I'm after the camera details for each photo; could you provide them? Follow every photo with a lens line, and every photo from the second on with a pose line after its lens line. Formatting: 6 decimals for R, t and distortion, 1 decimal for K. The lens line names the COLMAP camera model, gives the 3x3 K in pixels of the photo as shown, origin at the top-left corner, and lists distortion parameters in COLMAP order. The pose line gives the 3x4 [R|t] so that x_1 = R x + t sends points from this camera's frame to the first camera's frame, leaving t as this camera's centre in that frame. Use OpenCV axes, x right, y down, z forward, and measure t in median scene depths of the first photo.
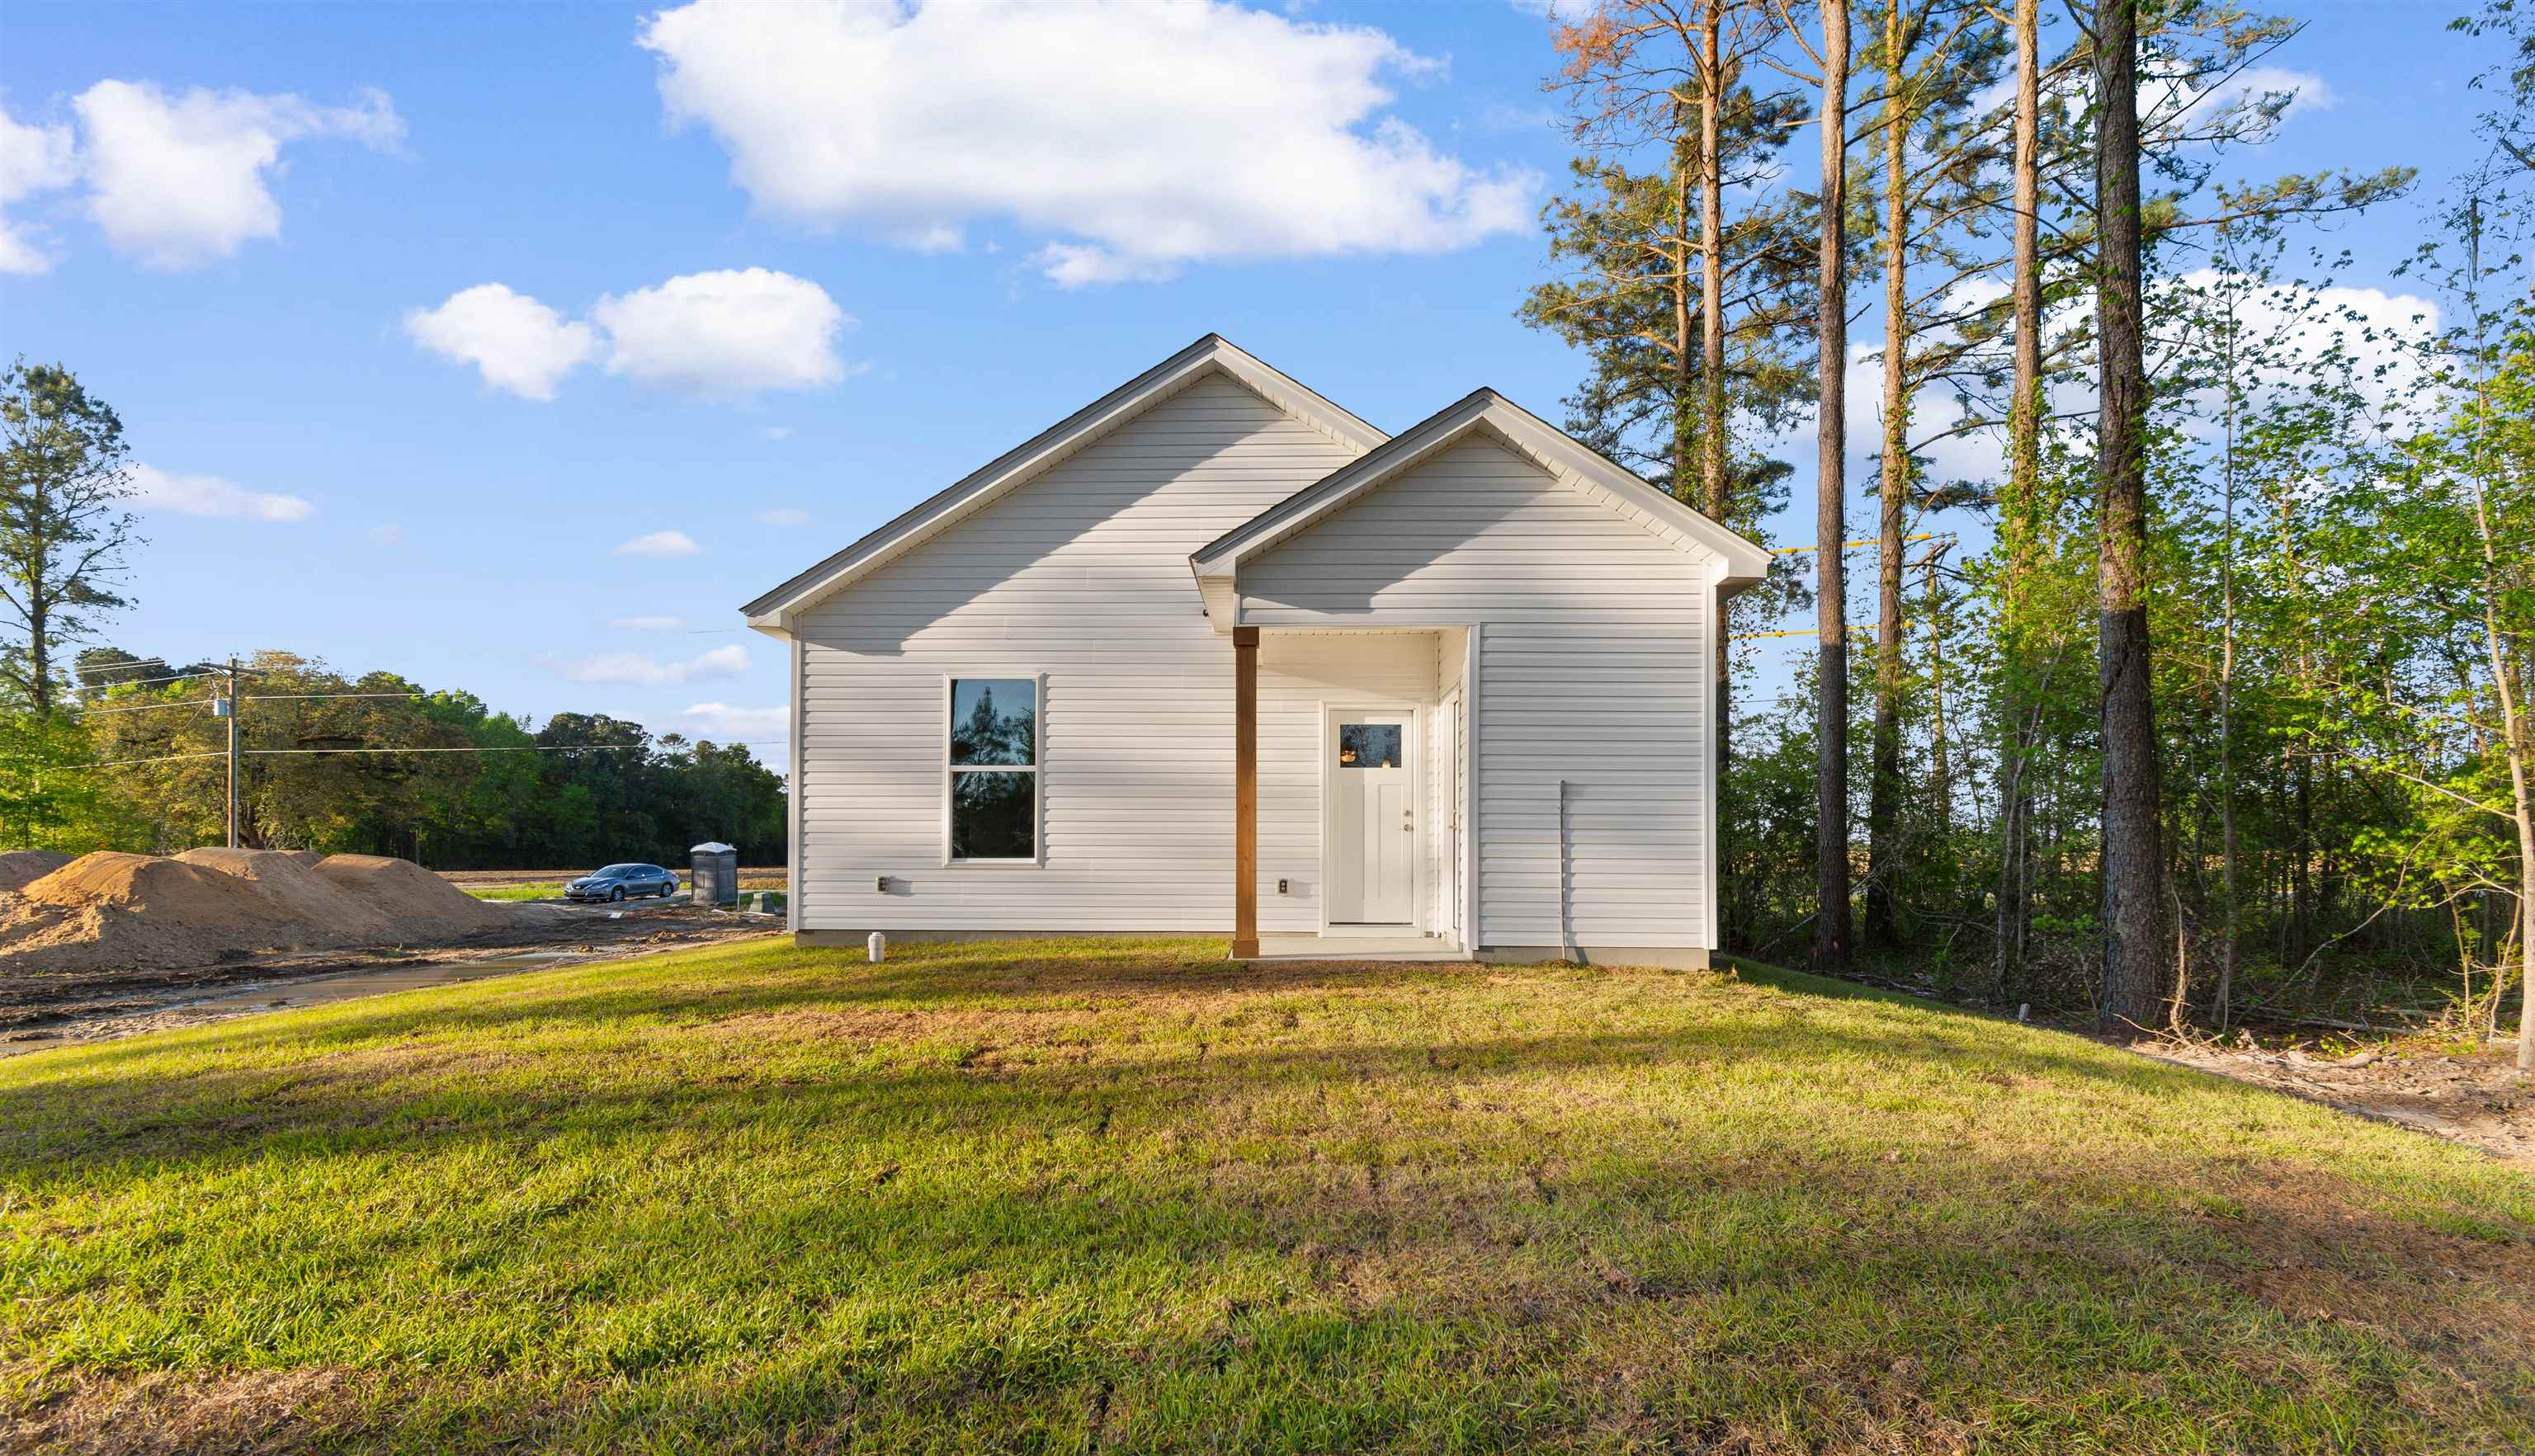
lens RADIAL K [[1123.8, 0, 1274.6], [0, 1123.8, 830.4], [0, 0, 1]] dist [0.002257, 0.000535]
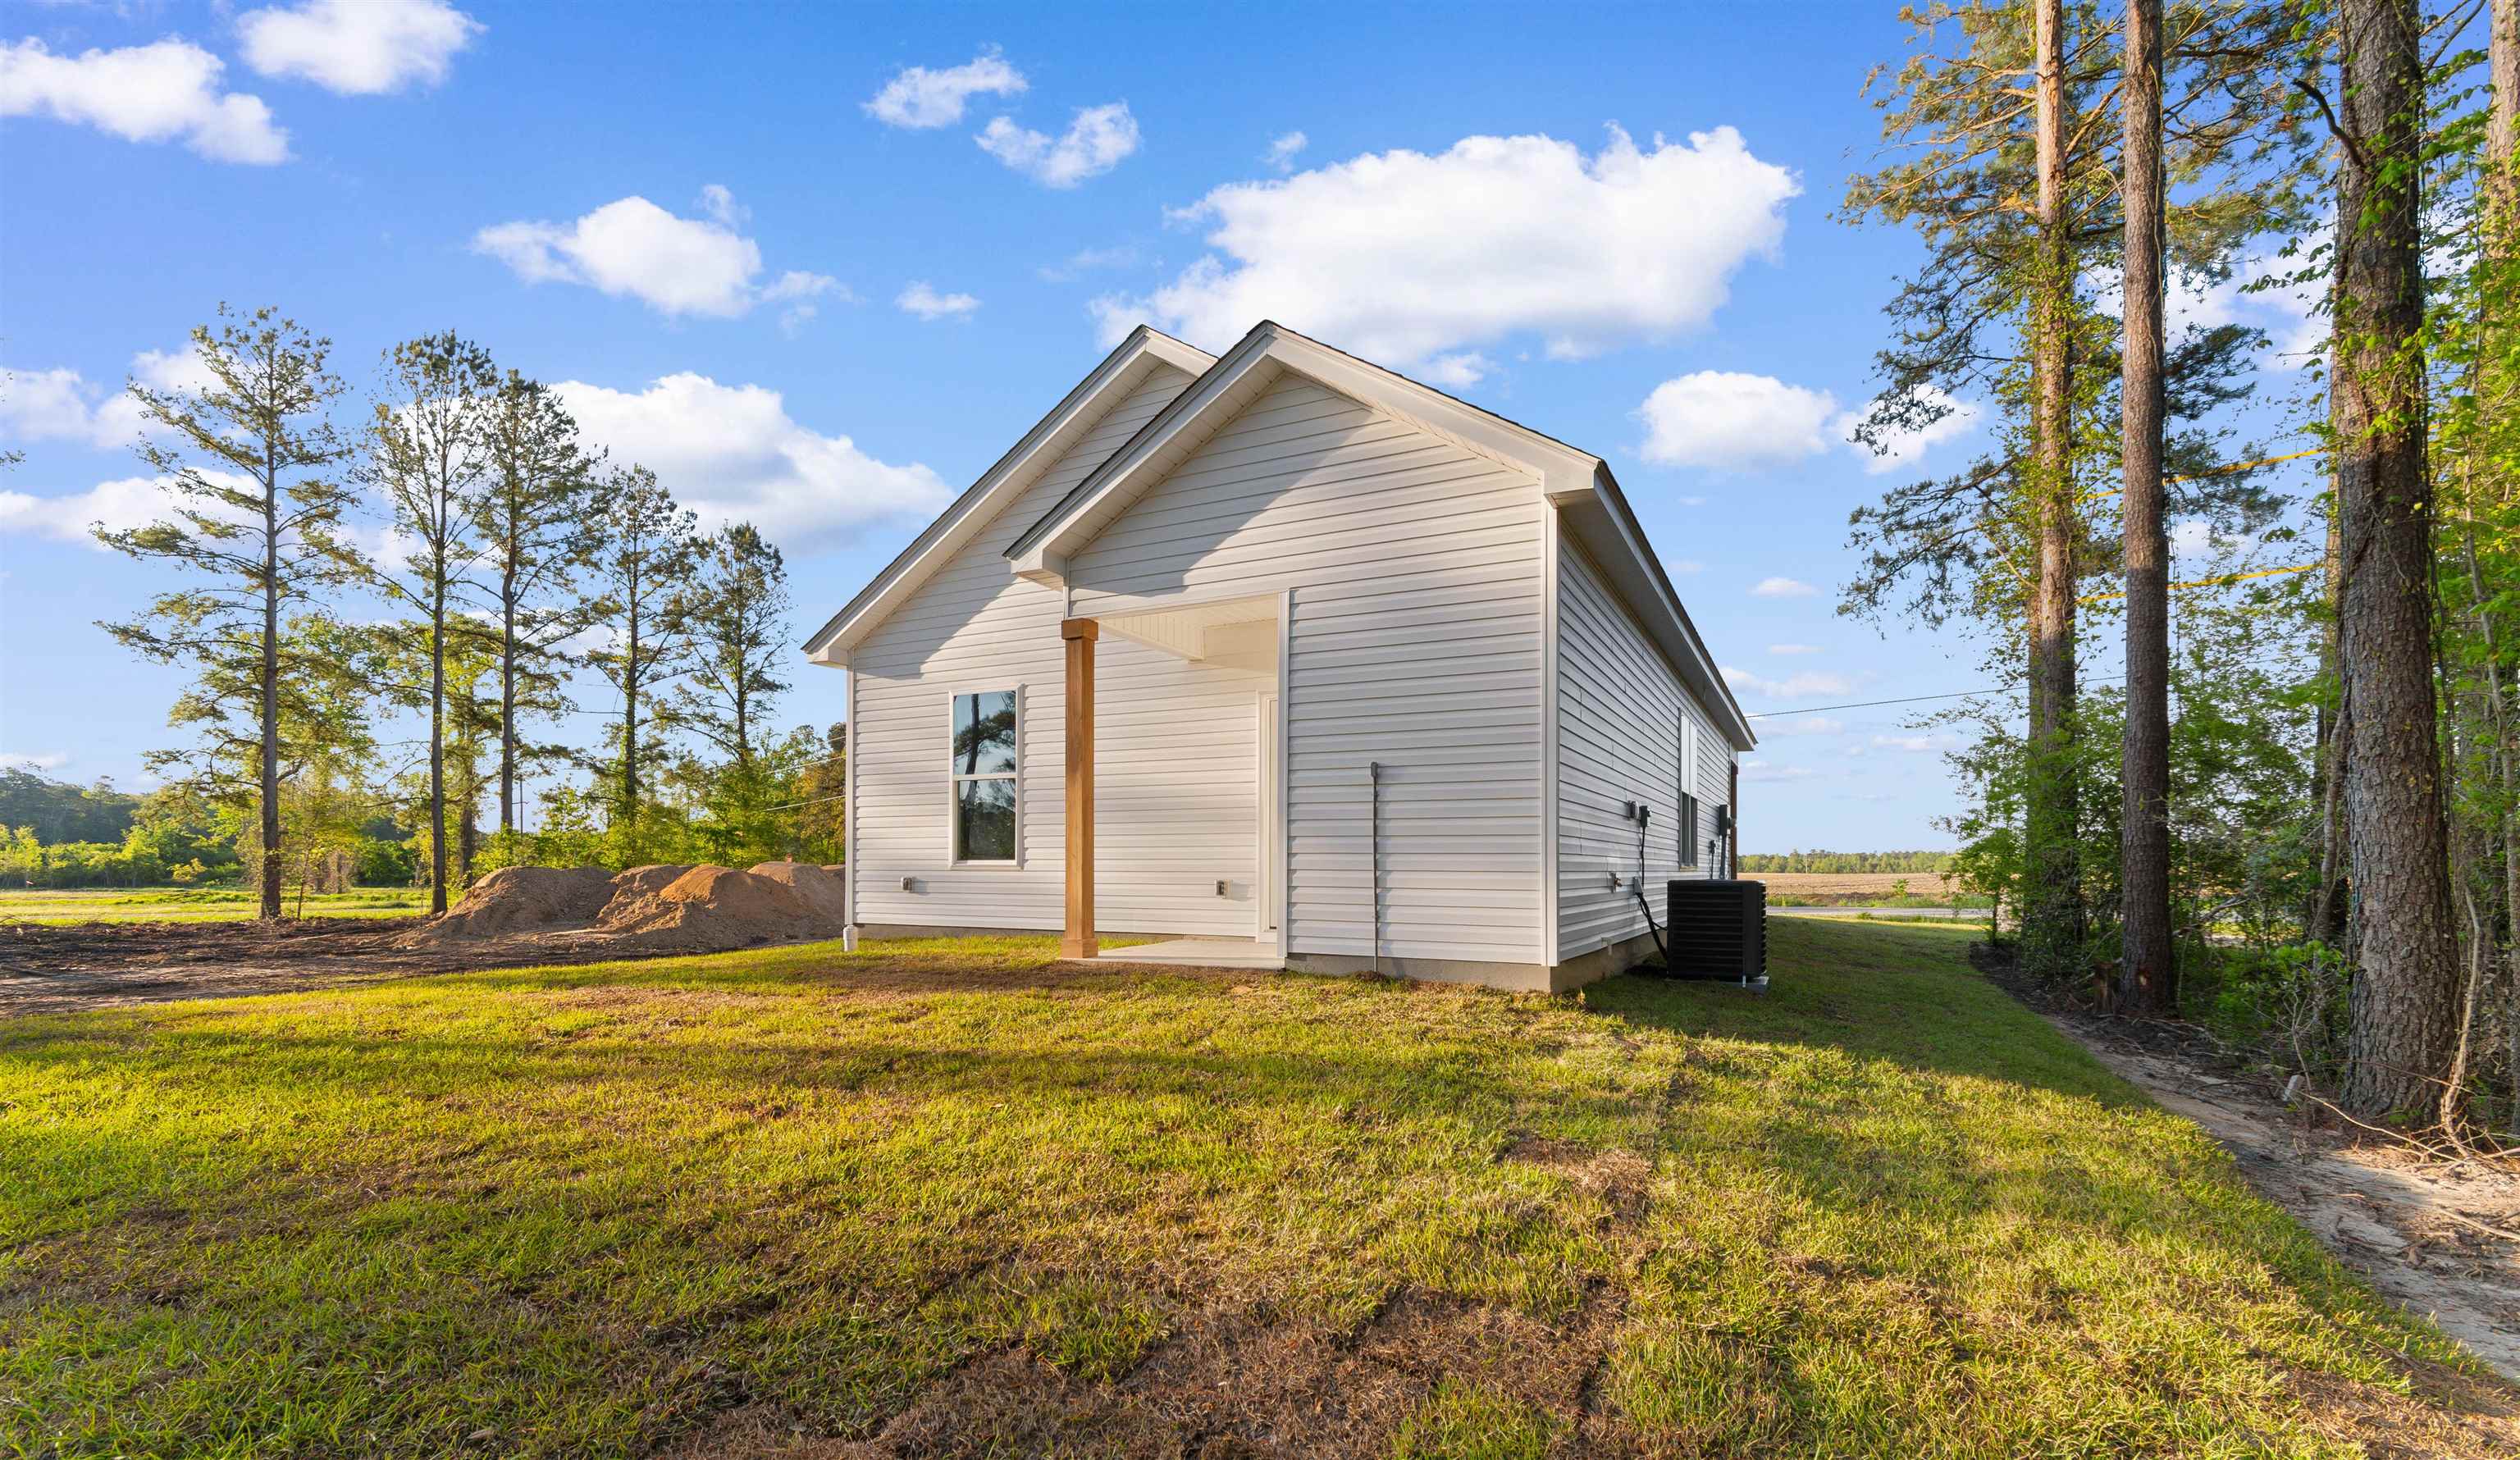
lens RADIAL K [[1096.0, 0, 1256.9], [0, 1096.0, 858.6], [0, 0, 1]] dist [0.000018, 0.000277]
pose [[0.900172, -0.005683, -0.435497, 0.441071], [0.010240, 0.999915, 0.008117, 0.017306], [0.435413, -0.011766, 0.900154, 0.171302]]
